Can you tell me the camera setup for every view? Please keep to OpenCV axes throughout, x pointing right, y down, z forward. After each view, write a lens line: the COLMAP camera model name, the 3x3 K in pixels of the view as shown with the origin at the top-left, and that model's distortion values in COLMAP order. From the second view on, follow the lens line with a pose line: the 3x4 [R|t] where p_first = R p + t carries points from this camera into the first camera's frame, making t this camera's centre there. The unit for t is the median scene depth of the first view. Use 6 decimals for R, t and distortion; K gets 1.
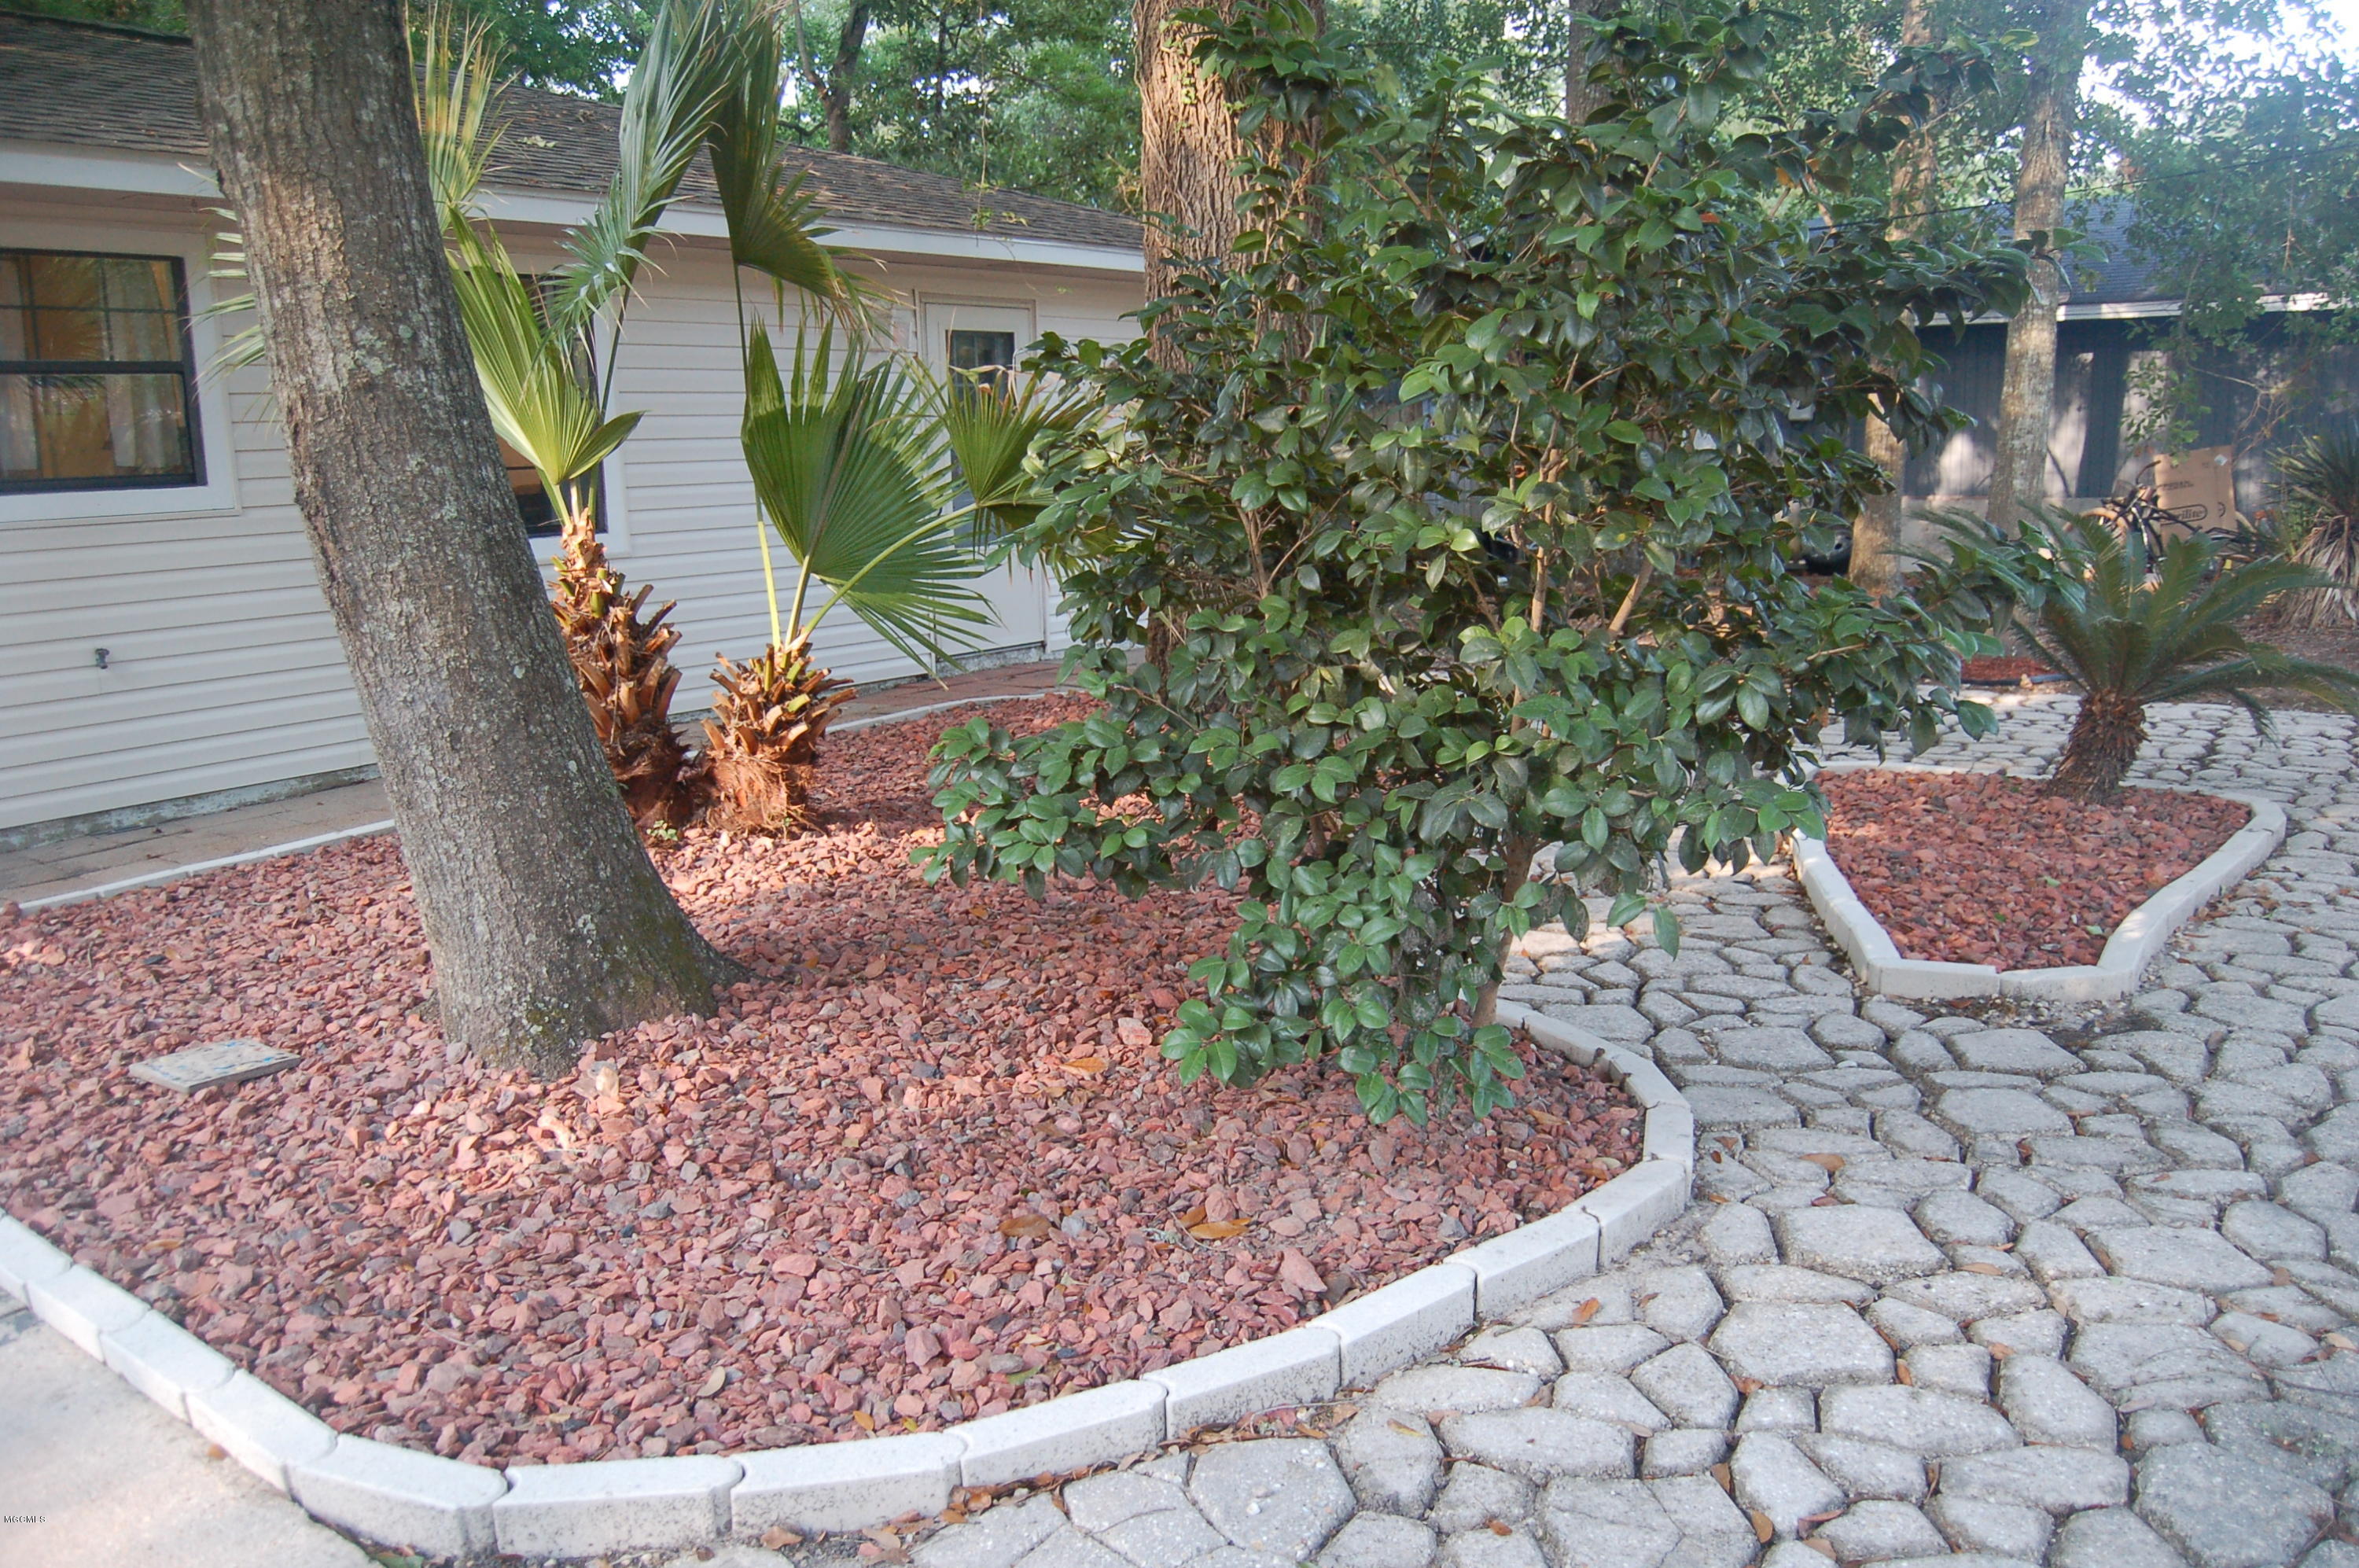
lens RADIAL K [[1860.5, 0, 1175.8], [0, 1860.5, 788.9], [0, 0, 1]] dist [-0.059024, 0.000341]
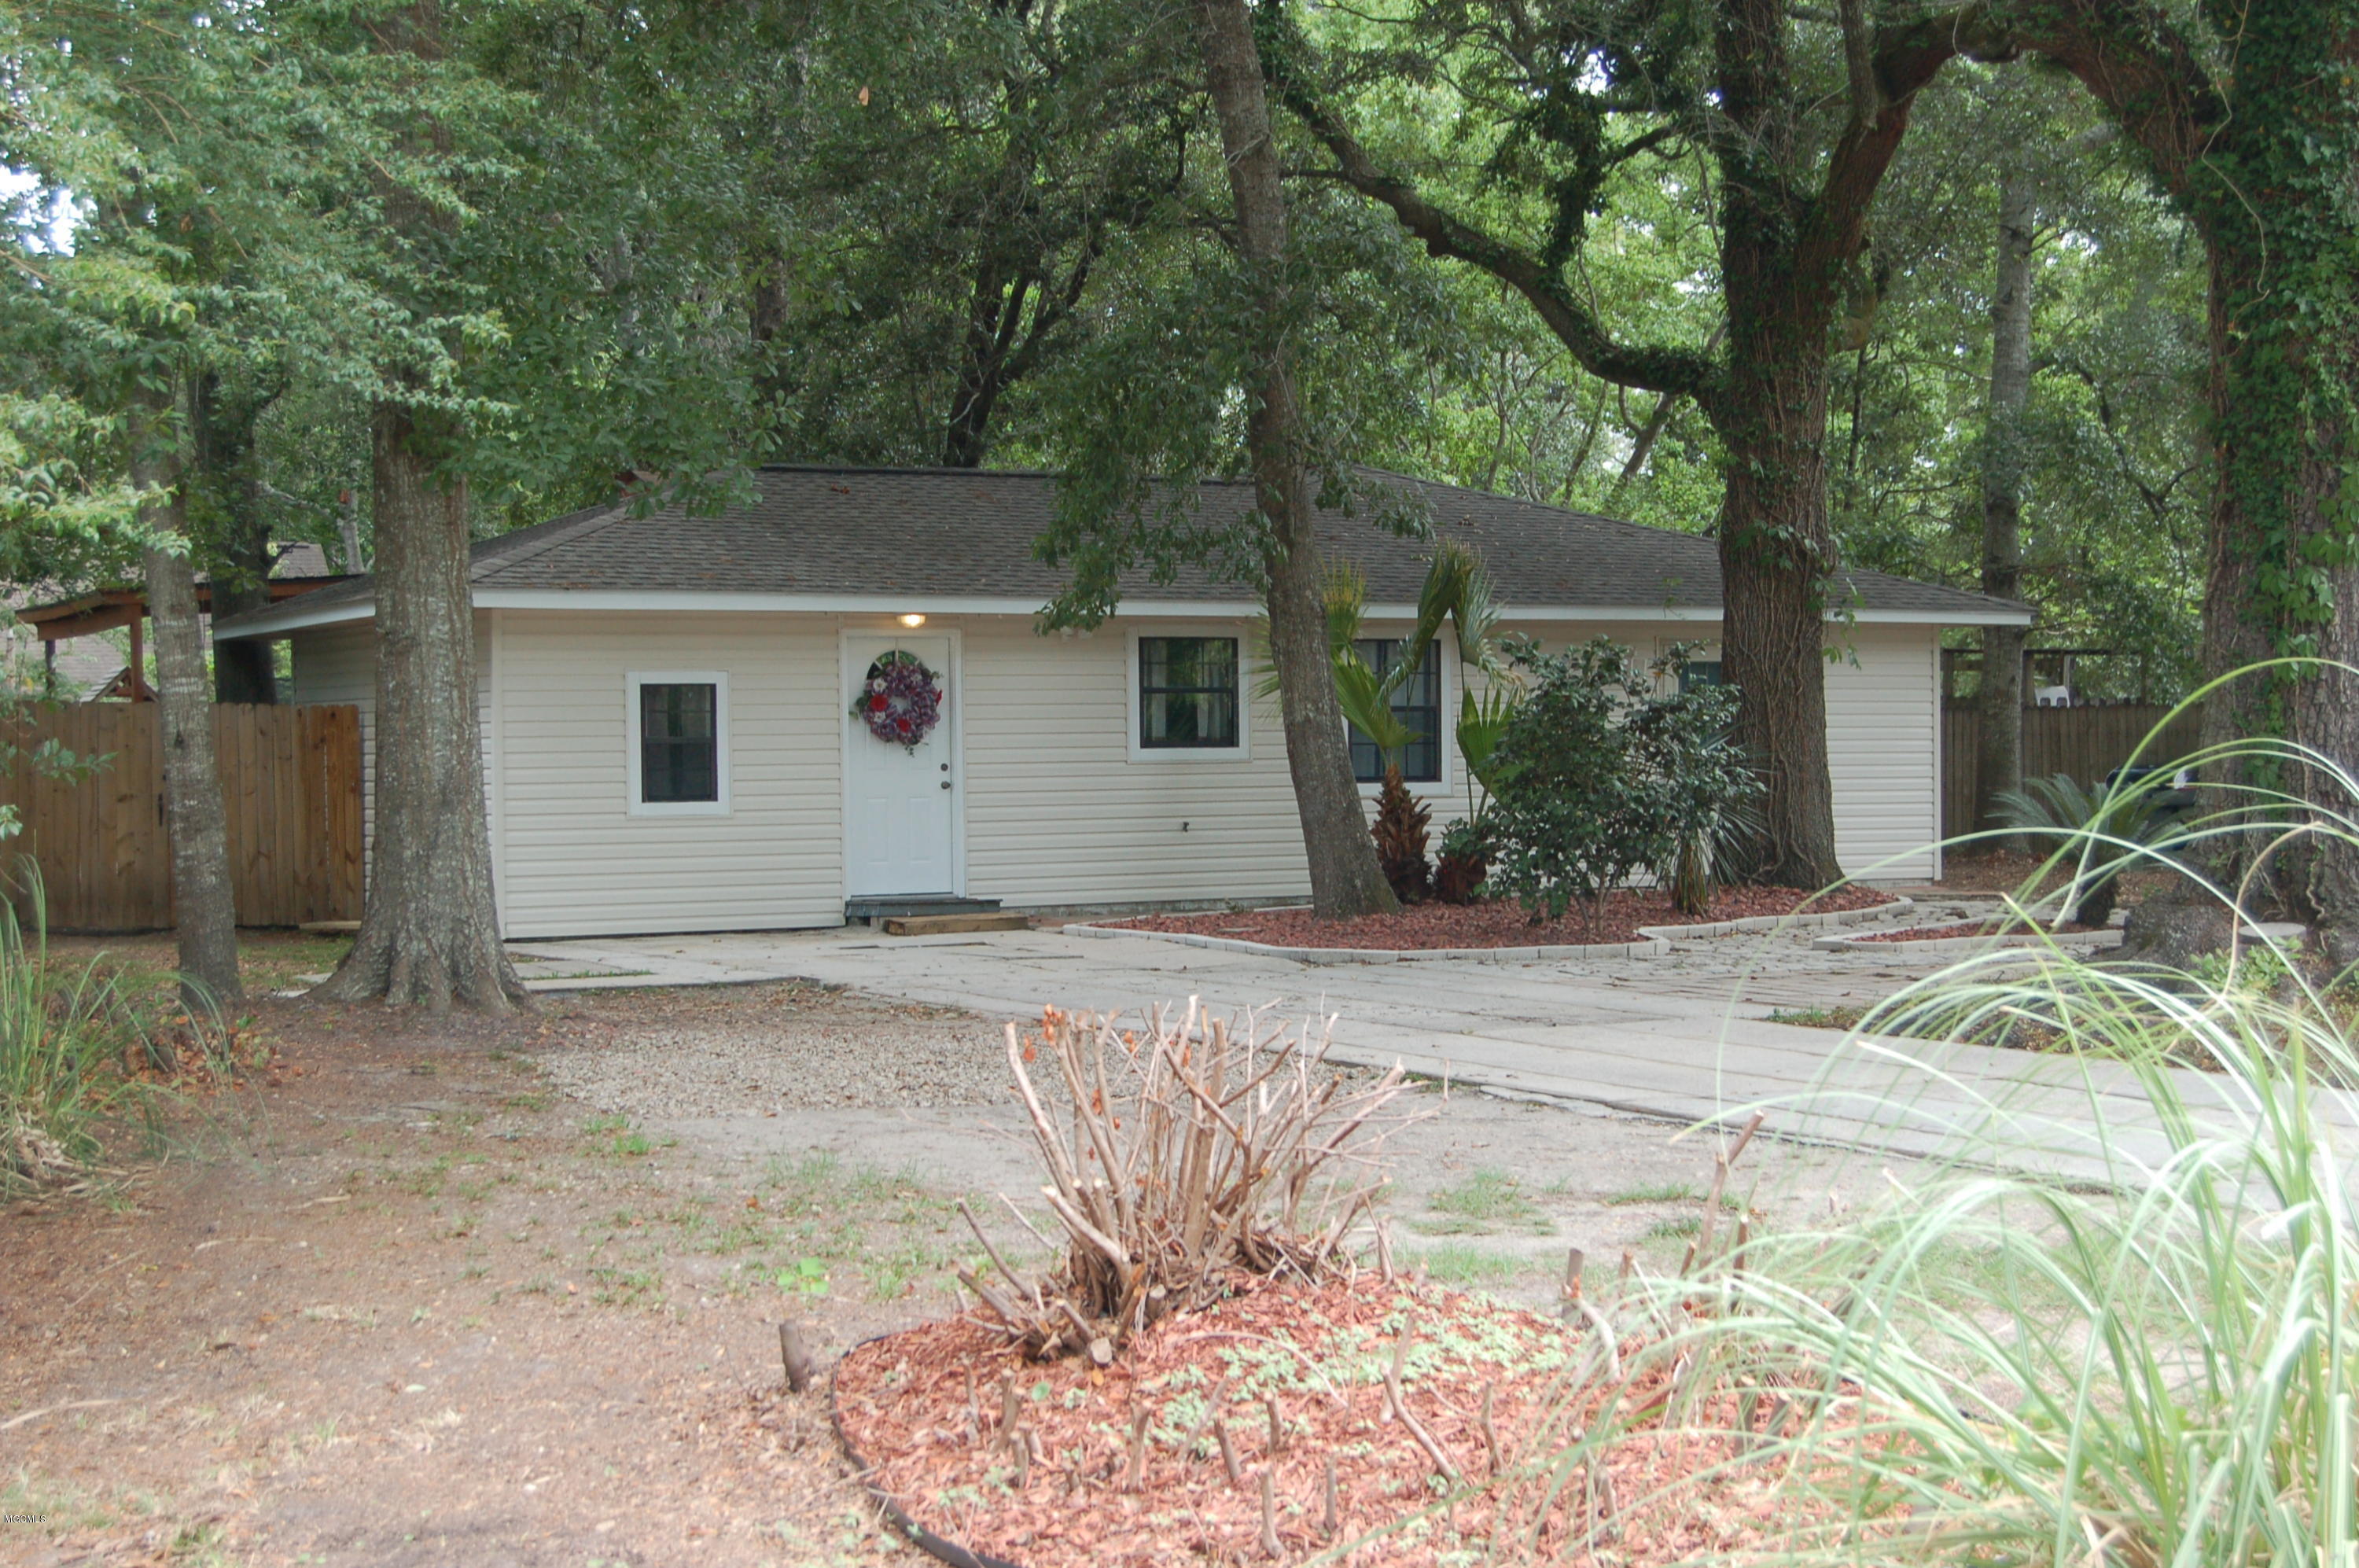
lens RADIAL K [[3561.9, 0, 1177.4], [0, 3561.9, 783.2], [0, 0, 1]] dist [-0.034316, 0.000000]
pose [[0.890059, 0.025204, -0.455147, 1.433911], [-0.098492, 0.985518, -0.138033, 0.502962], [0.445077, 0.167686, 0.879652, -2.961981]]
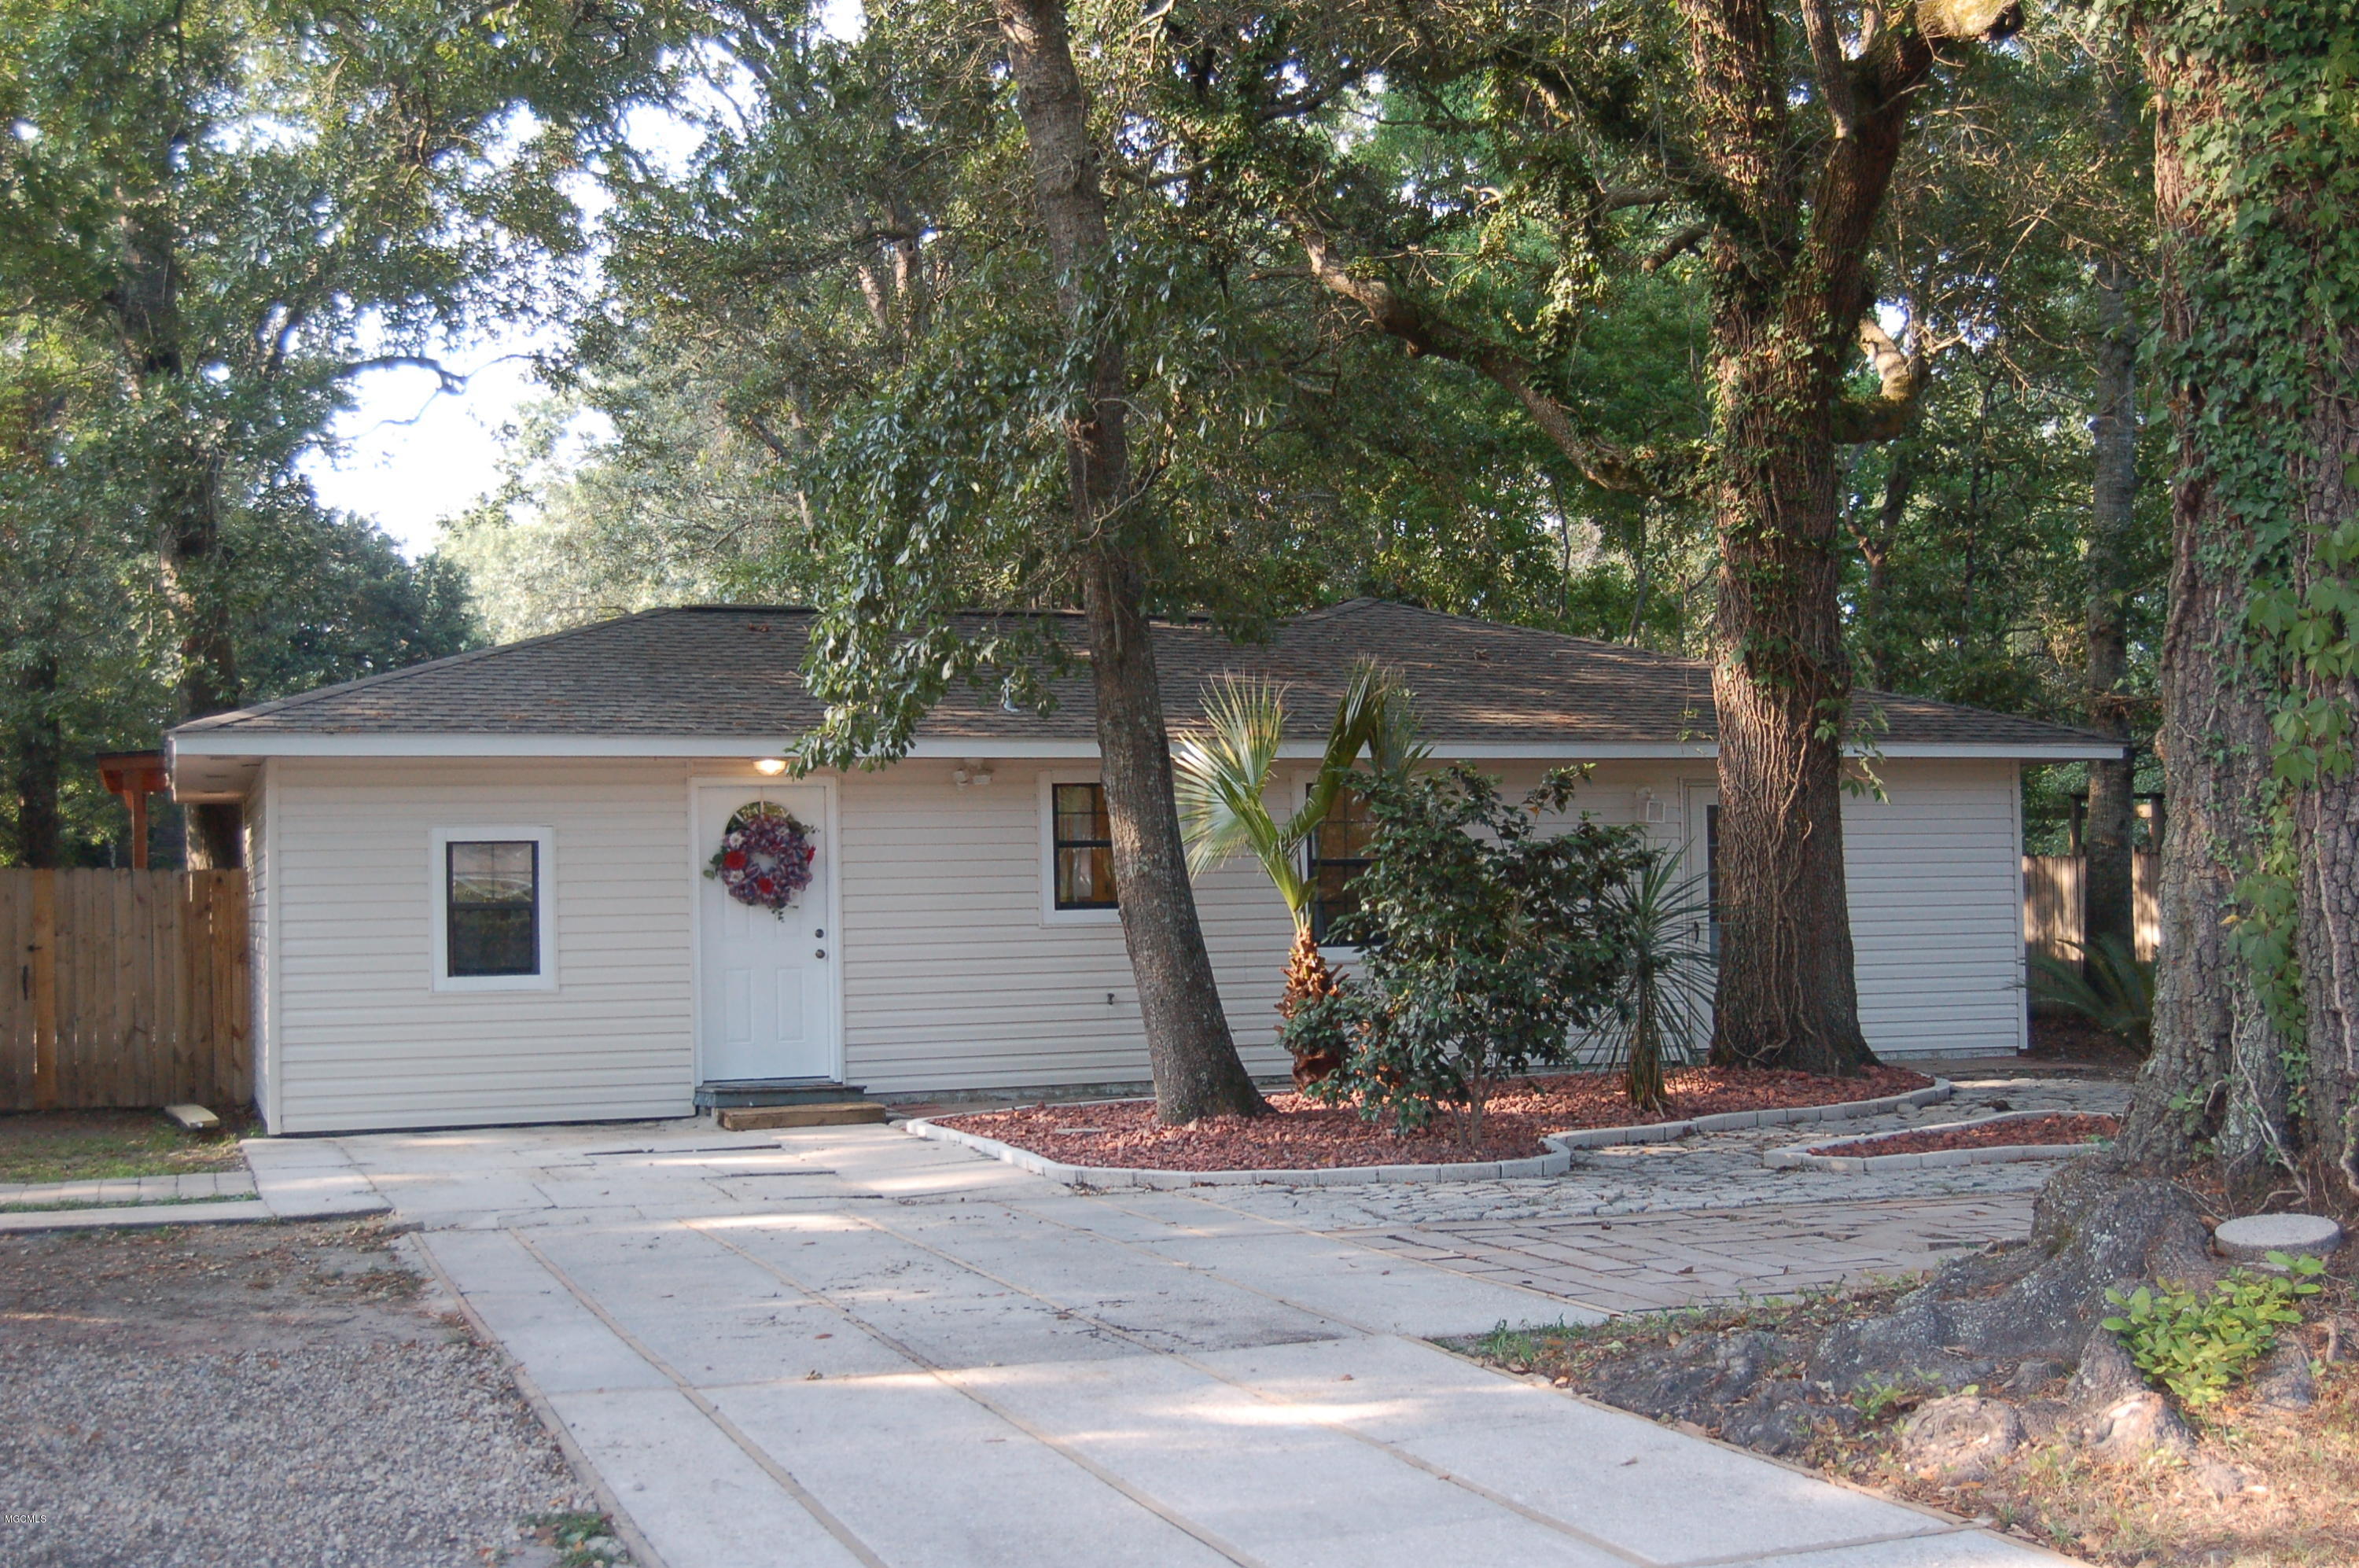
lens RADIAL K [[2904.0, 0, 1184.4], [0, 2904.0, 782.0], [0, 0, 1]] dist [-0.009462, 0.000000]
pose [[0.829714, -0.009959, -0.558100, 1.262754], [-0.107227, 0.978376, -0.176869, 0.255007], [0.547793, 0.206594, 0.810704, -1.572976]]
